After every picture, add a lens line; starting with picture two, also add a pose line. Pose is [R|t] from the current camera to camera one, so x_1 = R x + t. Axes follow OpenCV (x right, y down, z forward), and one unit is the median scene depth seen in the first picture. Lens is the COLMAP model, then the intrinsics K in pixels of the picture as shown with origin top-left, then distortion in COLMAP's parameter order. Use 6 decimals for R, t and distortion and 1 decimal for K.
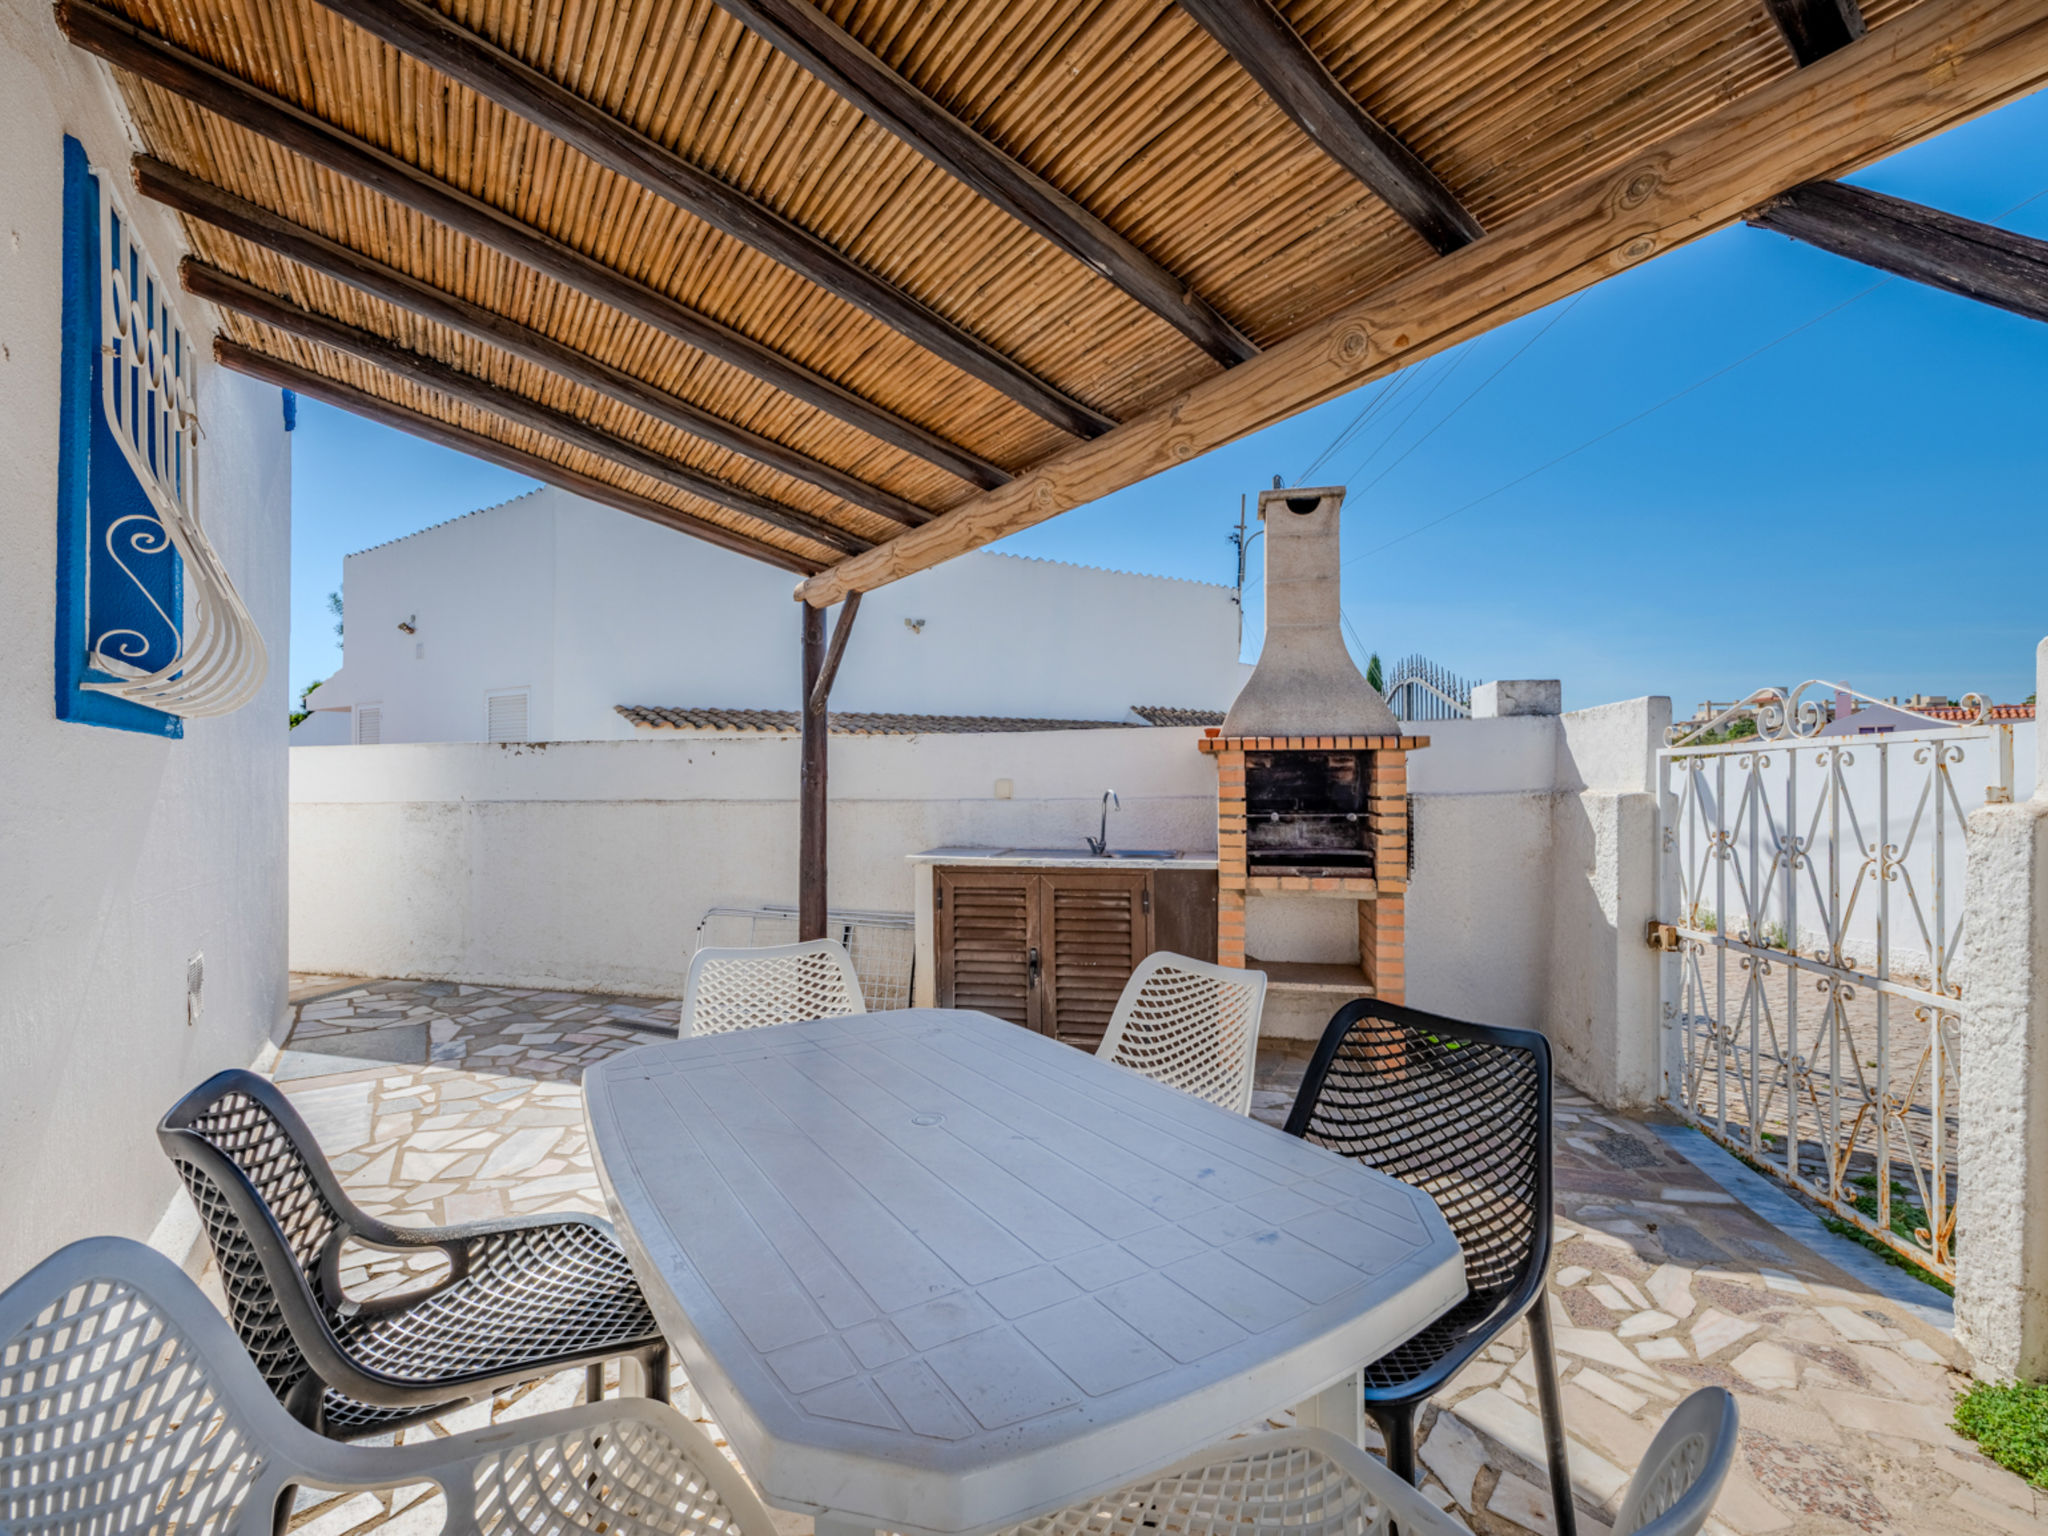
lens RADIAL K [[908.6, 0, 1024.8], [0, 908.6, 766.1], [0, 0, 1]] dist [0.000051, 0.000282]
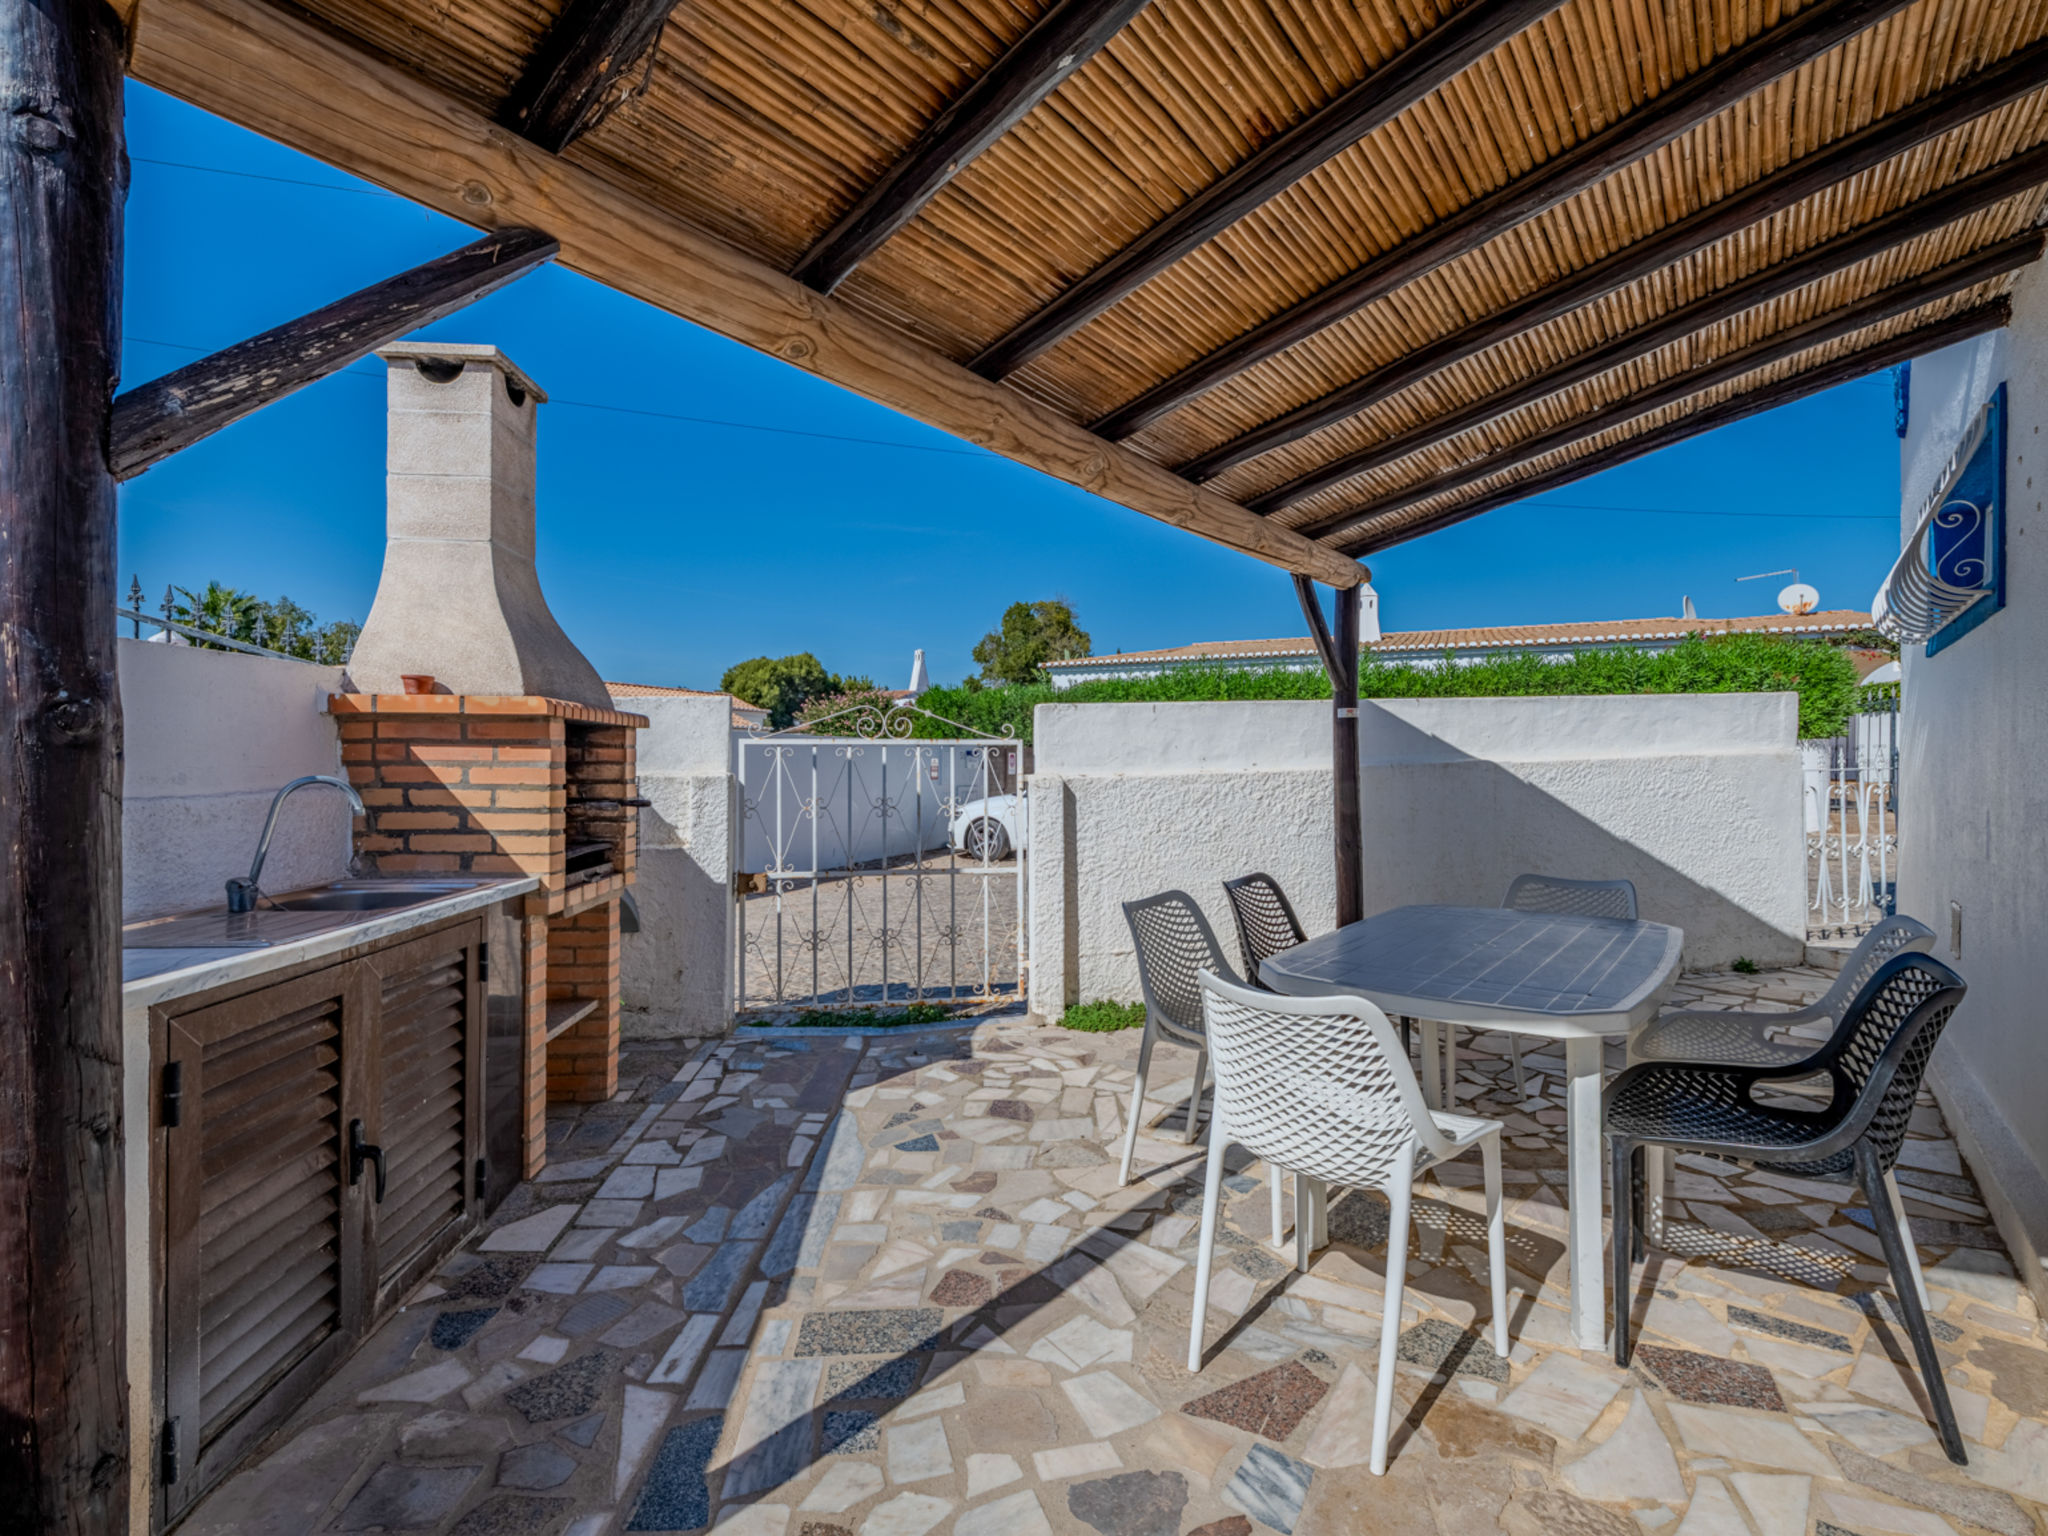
lens RADIAL K [[924.8, 0, 1024.0], [0, 924.8, 768.0], [0, 0, 1]] dist [-0.001082, -0.000194]
pose [[-0.300953, -0.002665, 0.953635, -0.542307], [-0.020285, 0.999788, -0.003608, 0.016816], [-0.953423, -0.020430, -0.300944, 0.828172]]
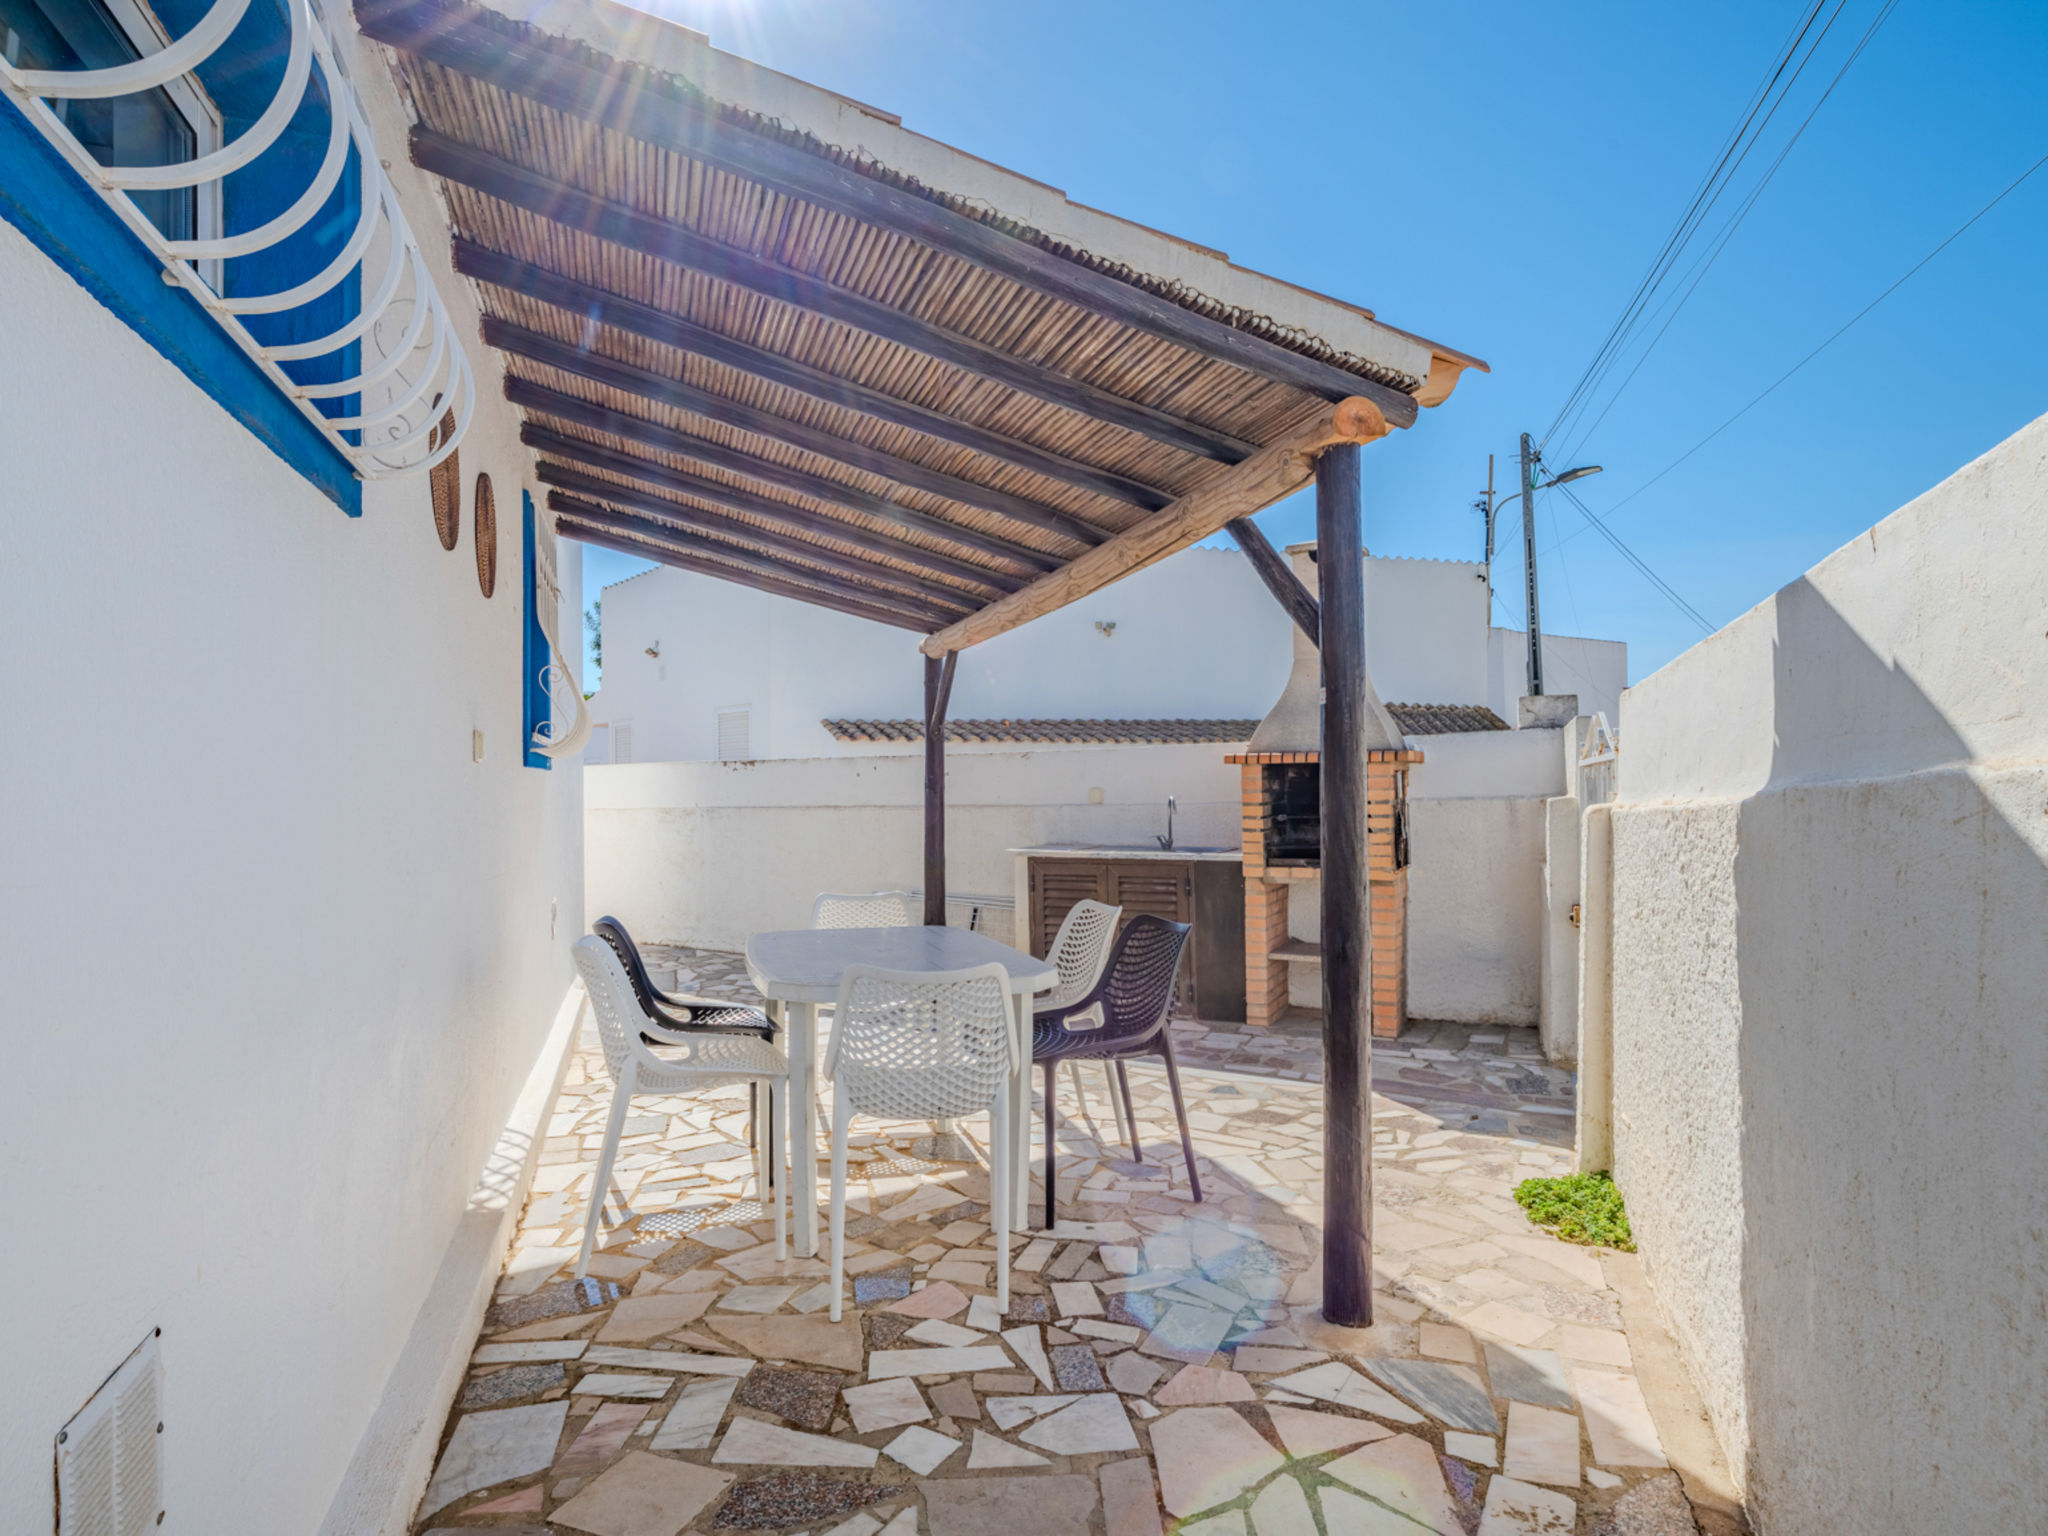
lens RADIAL K [[1080.0, 0, 1024.0], [0, 1080.0, 768.0], [0, 0, 1]] dist [-0.001884, -0.000045]
pose [[0.965808, -0.011091, -0.259022, 0.293230], [0.011287, 0.999936, -0.000728, -0.013617], [0.259014, -0.002220, 0.965871, -0.463955]]
